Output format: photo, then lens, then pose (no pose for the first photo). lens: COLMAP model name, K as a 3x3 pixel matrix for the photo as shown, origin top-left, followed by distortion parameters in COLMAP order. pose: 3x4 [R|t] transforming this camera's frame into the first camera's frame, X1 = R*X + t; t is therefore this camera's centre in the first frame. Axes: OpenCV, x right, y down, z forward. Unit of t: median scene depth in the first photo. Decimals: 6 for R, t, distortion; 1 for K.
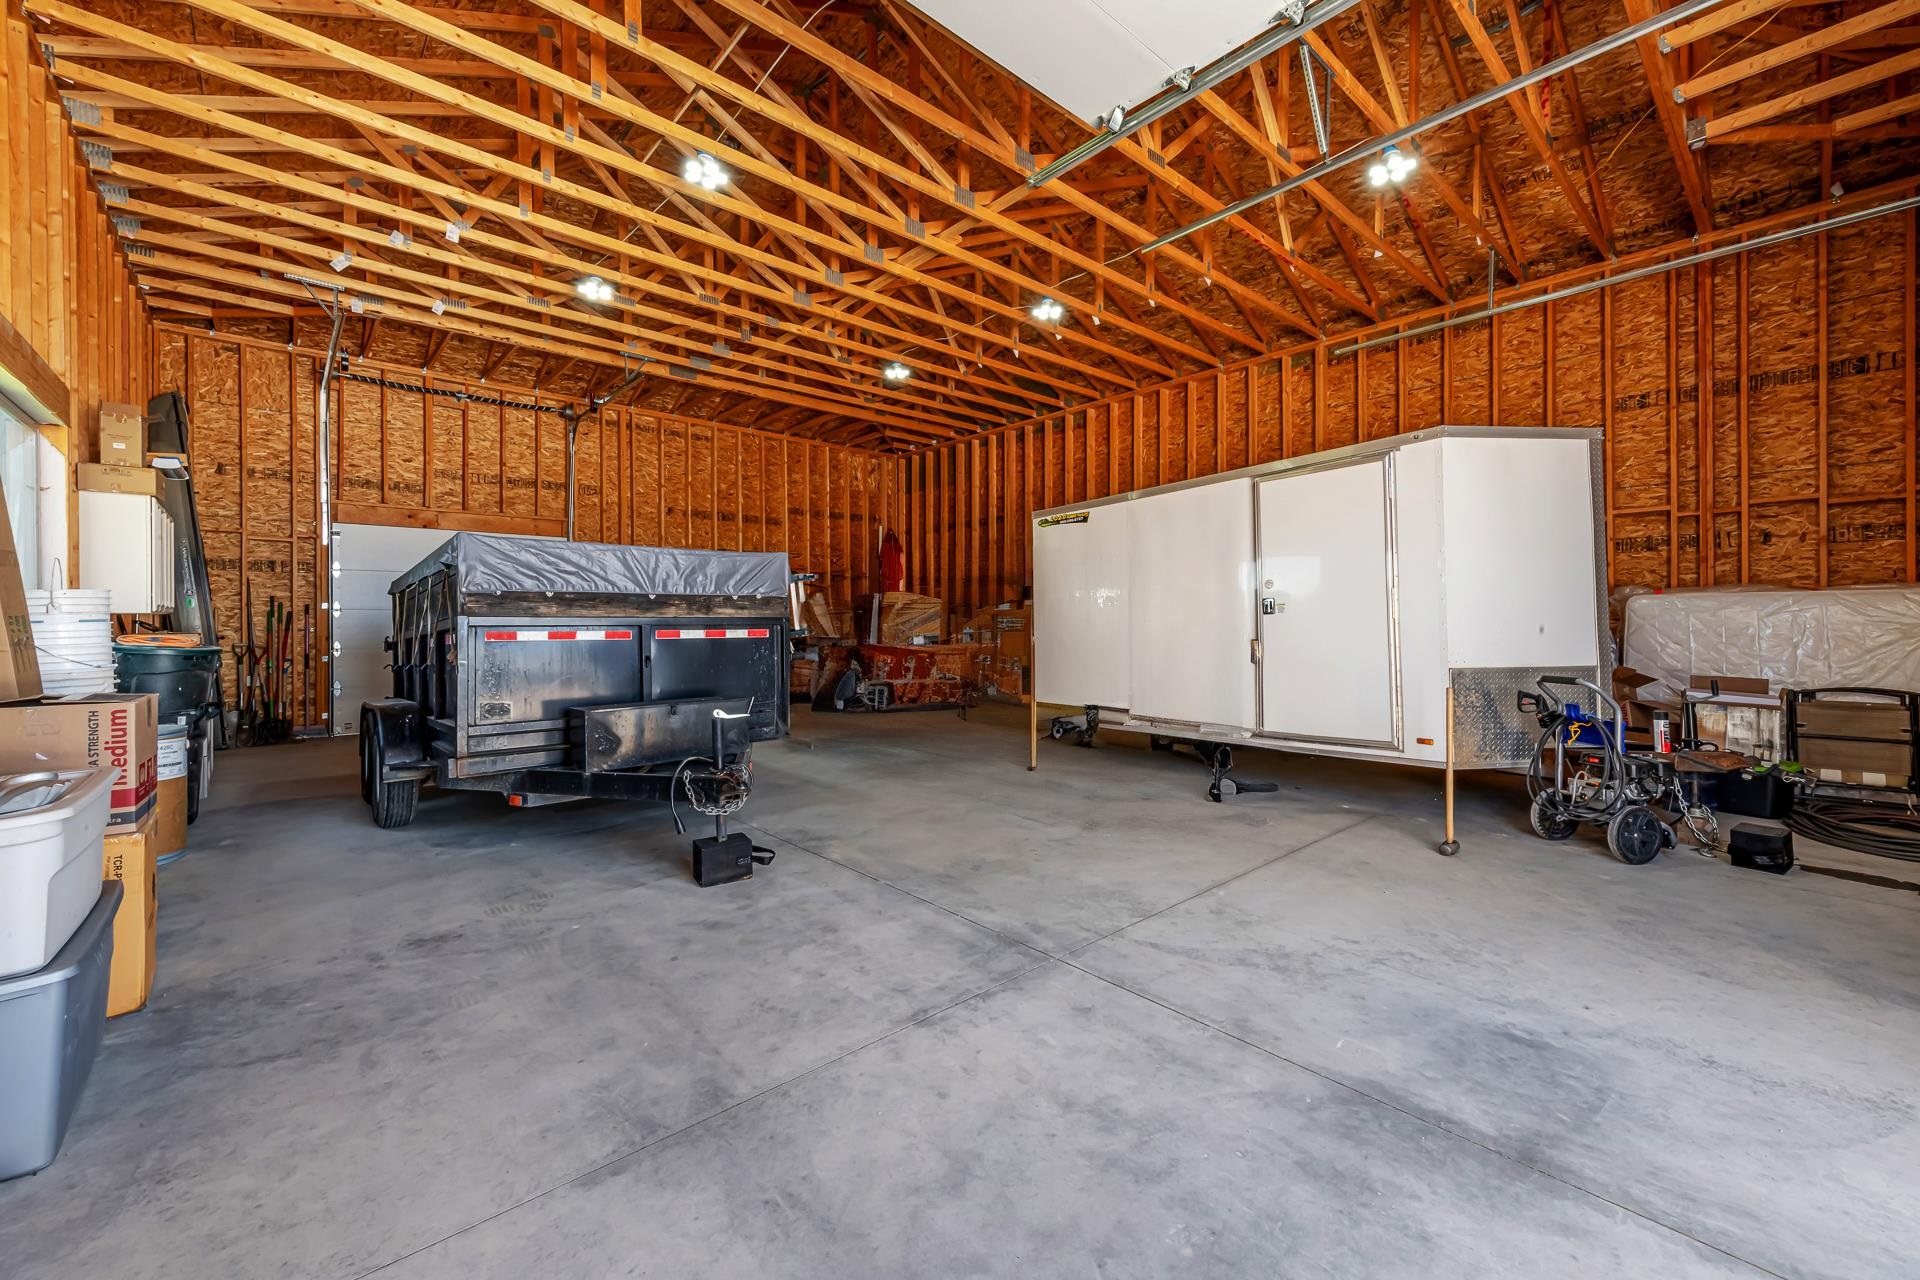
lens RADIAL K [[767.6, 0, 960.6], [0, 767.6, 624.3], [0, 0, 1]] dist [0.008816, -0.000742]
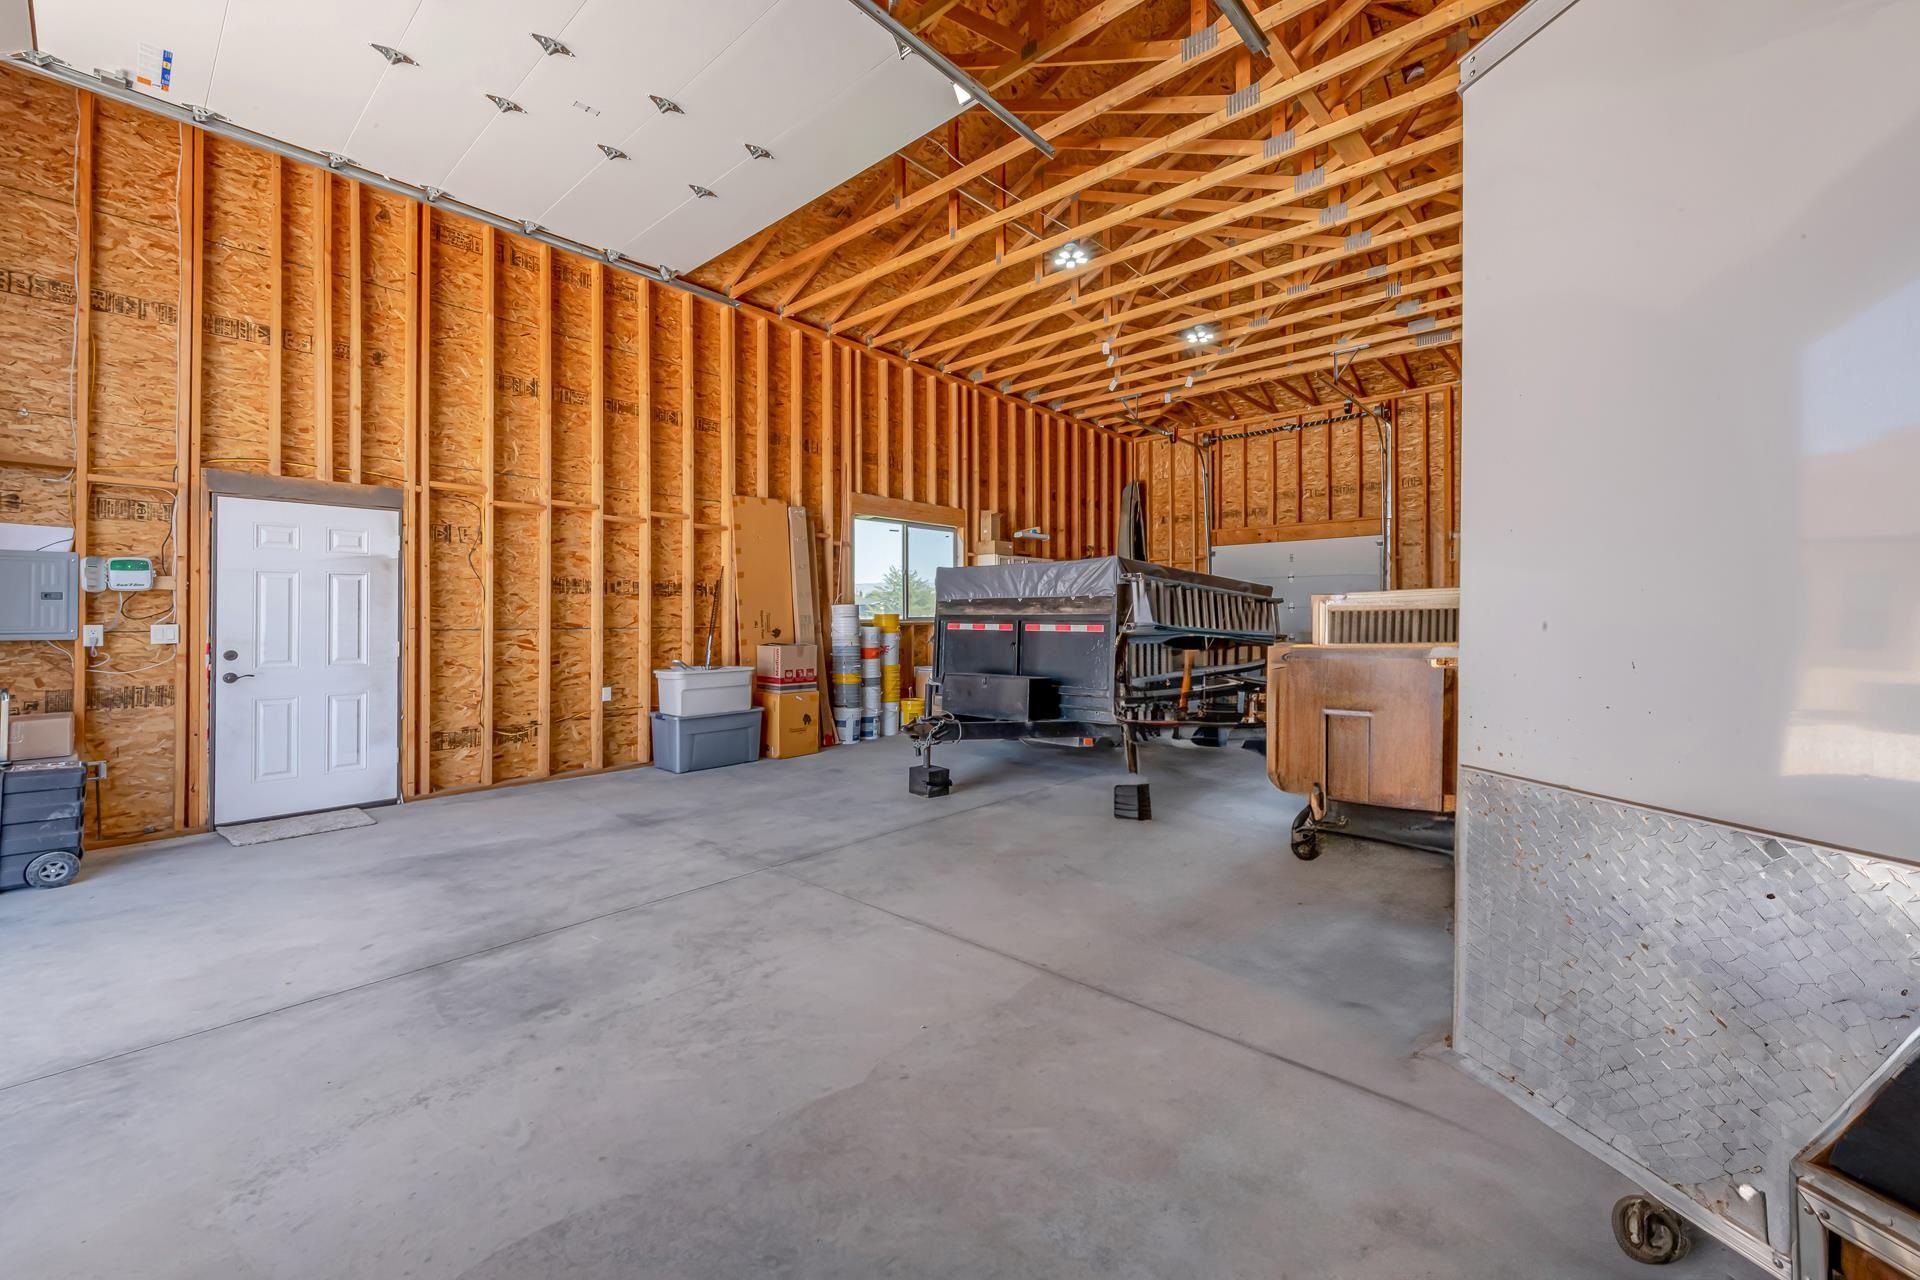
lens RADIAL K [[767.6, 0, 965.4], [0, 767.6, 612.2], [0, 0, 1]] dist [0.008816, -0.000742]
pose [[0.115609, -0.002913, -0.993291, 1.572199], [-0.007183, 0.999967, -0.003769, -0.012971], [0.993269, 0.007571, 0.115584, 1.231567]]
